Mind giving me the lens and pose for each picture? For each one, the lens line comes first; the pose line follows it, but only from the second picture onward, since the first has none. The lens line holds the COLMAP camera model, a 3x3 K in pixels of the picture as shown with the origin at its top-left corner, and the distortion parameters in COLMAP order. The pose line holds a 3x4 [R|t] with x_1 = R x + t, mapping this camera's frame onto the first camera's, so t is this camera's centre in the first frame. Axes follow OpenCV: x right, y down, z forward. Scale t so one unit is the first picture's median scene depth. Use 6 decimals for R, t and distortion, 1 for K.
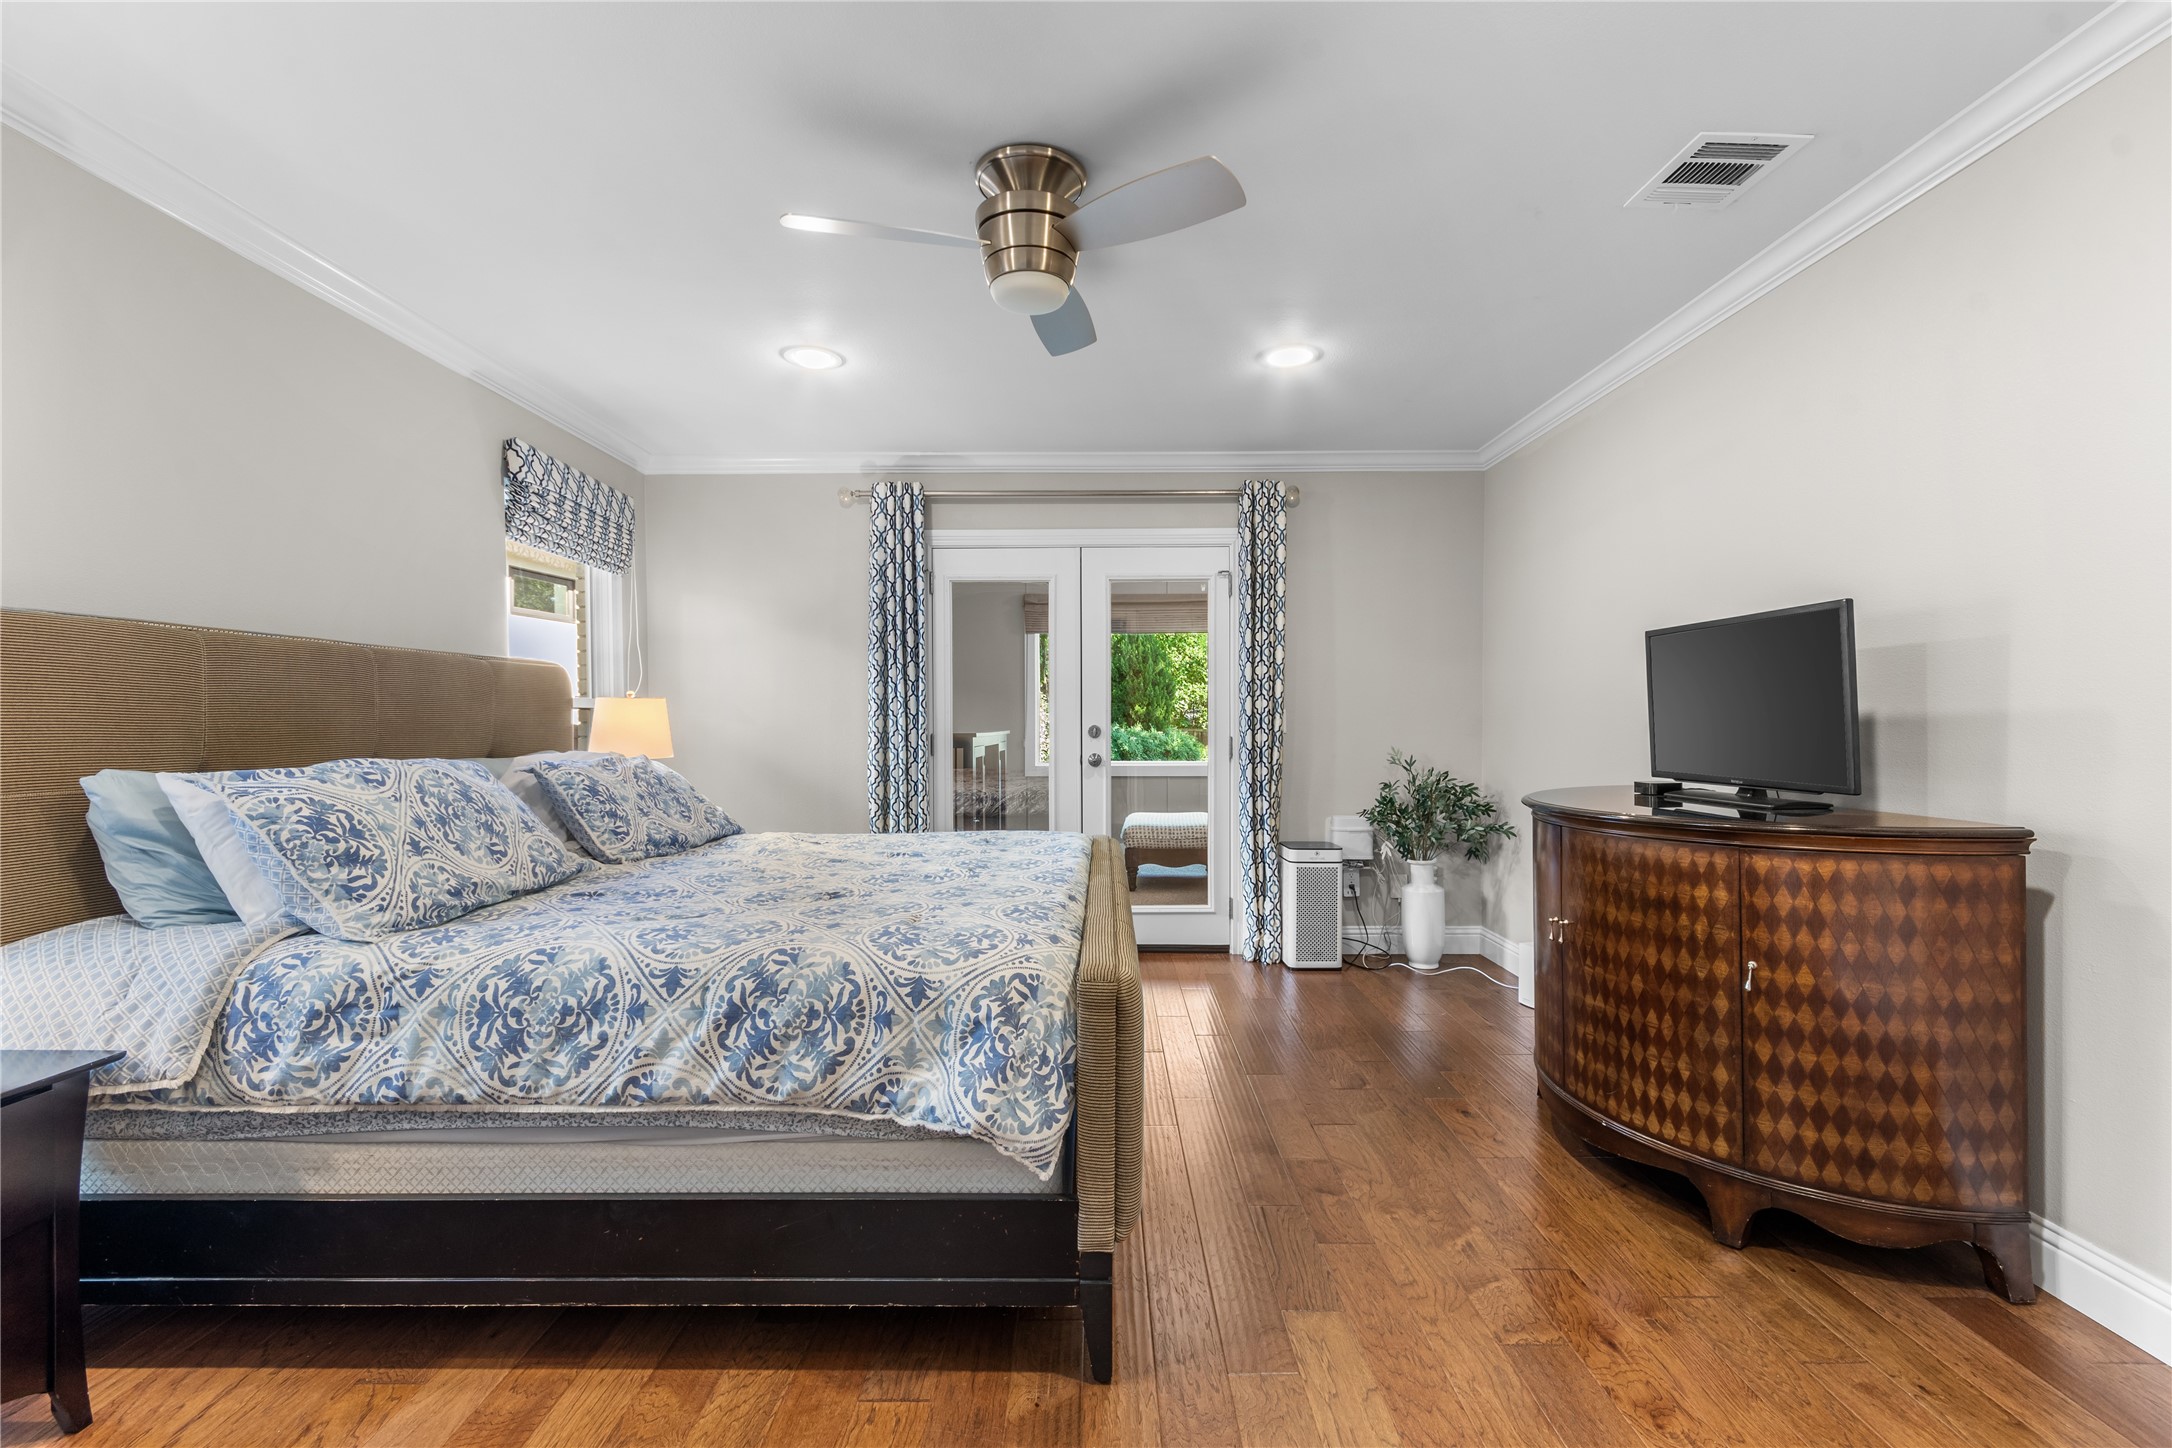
lens RADIAL K [[963.7, 0, 1088.3], [0, 963.7, 725.4], [0, 0, 1]] dist [0.002431, 0.001640]
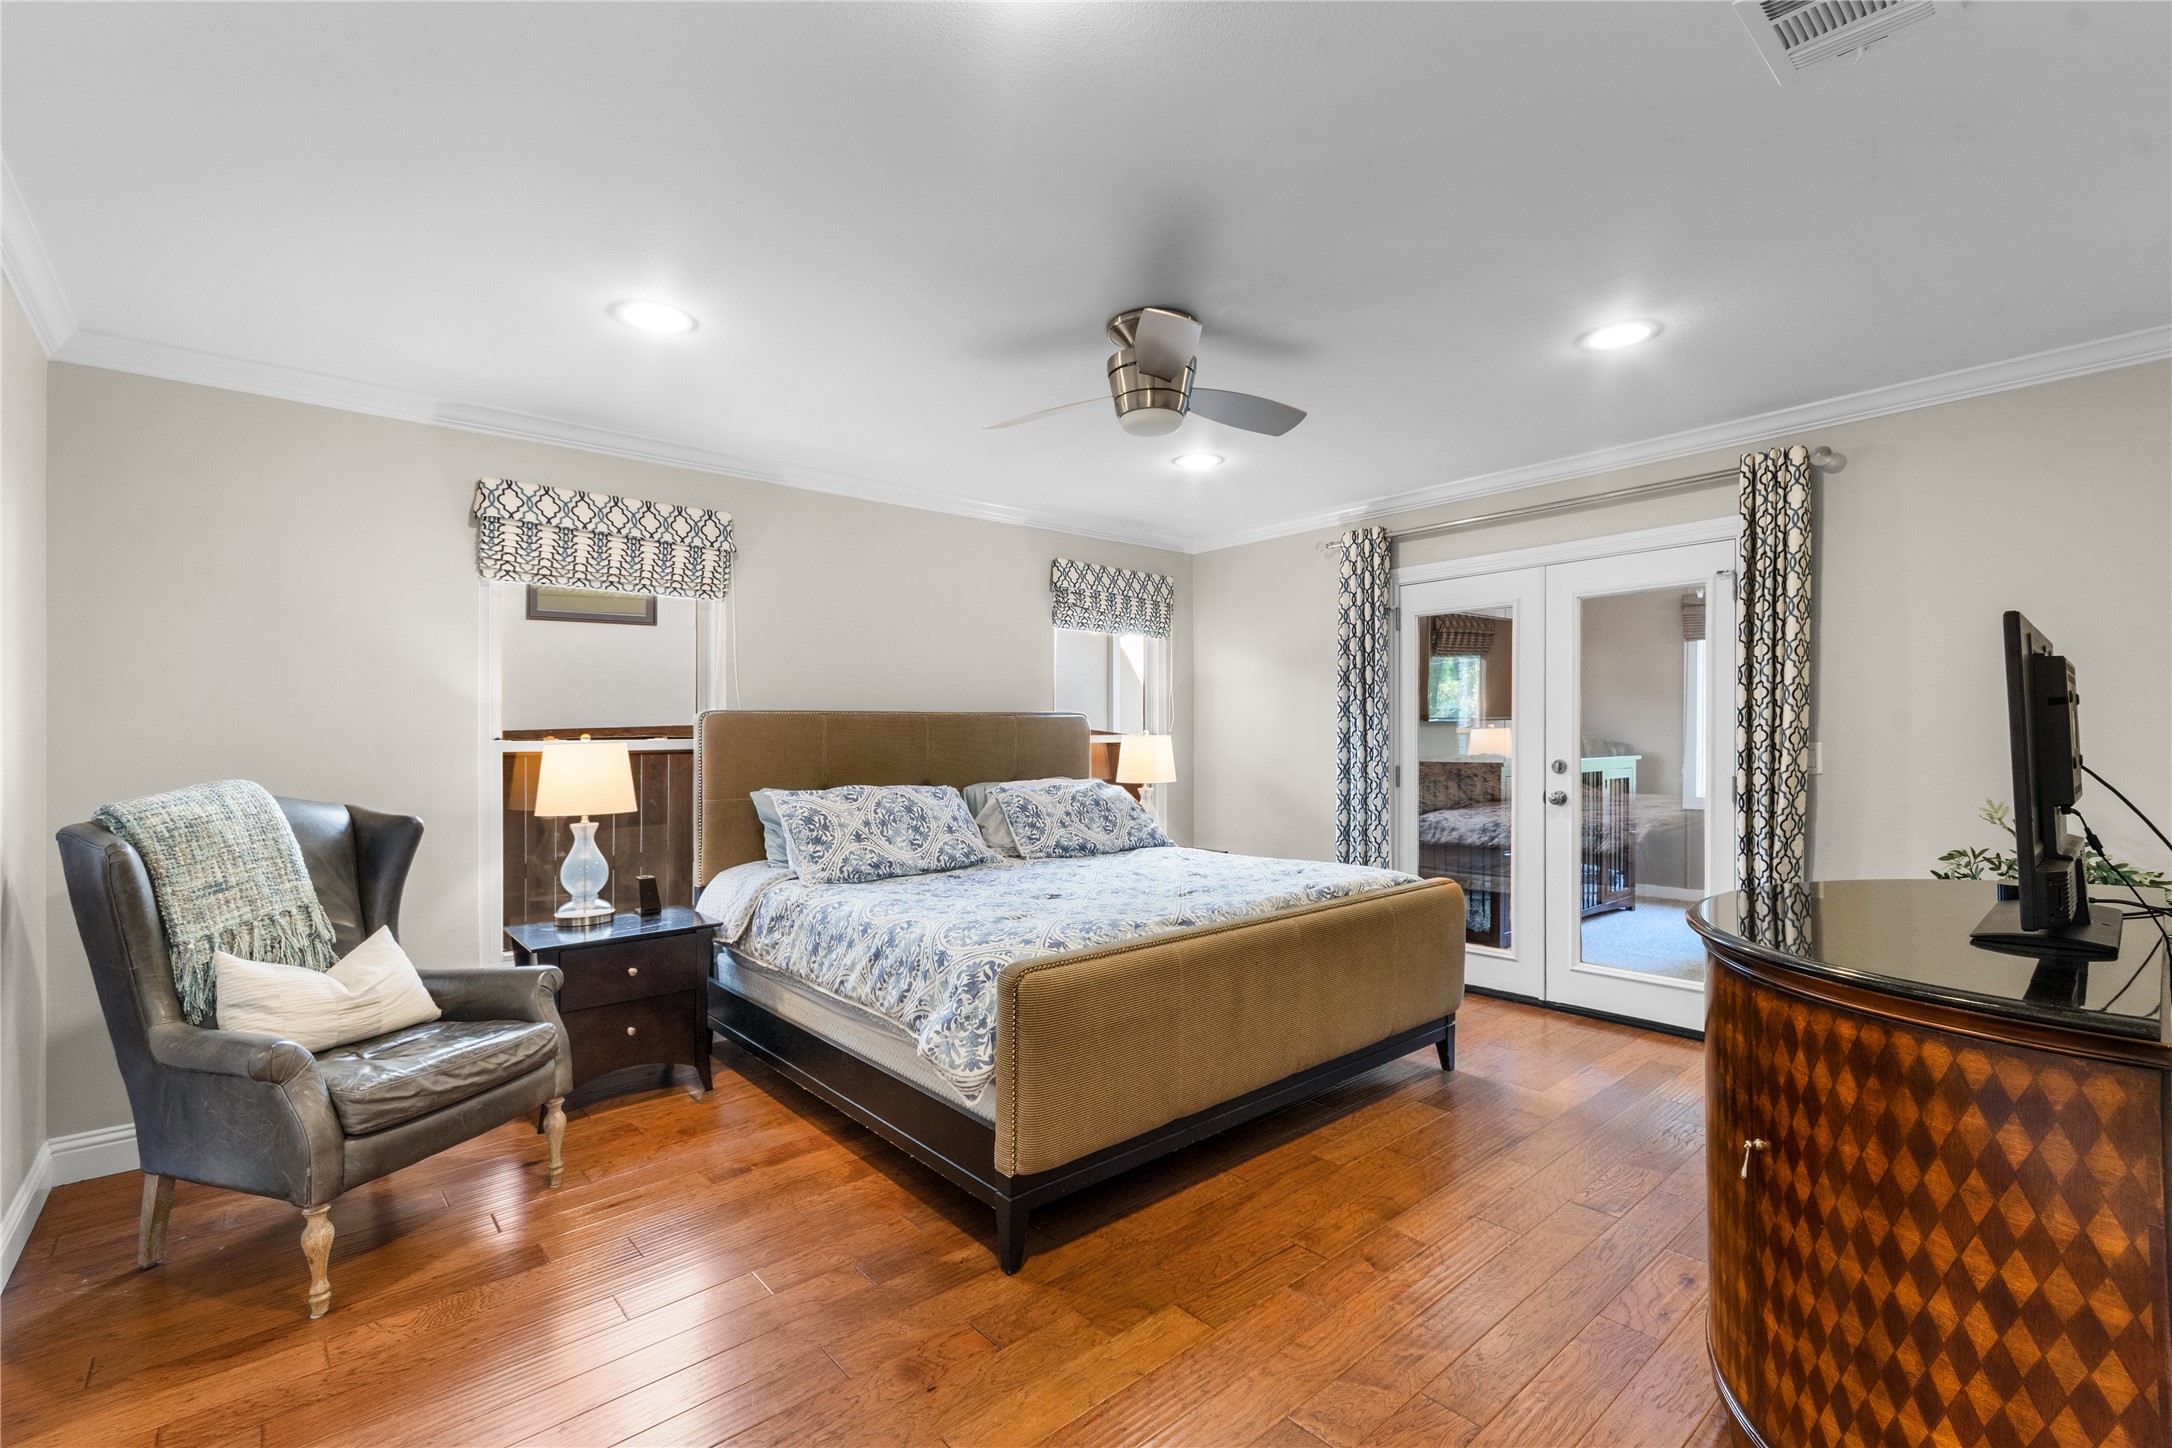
lens RADIAL K [[963.7, 0, 1090.2], [0, 963.7, 726.8], [0, 0, 1]] dist [0.002431, 0.001640]
pose [[0.659737, -0.010776, -0.751419, 0.825645], [0.005651, 0.999940, -0.009378, -0.051918], [0.751475, 0.001941, 0.659758, 0.143634]]
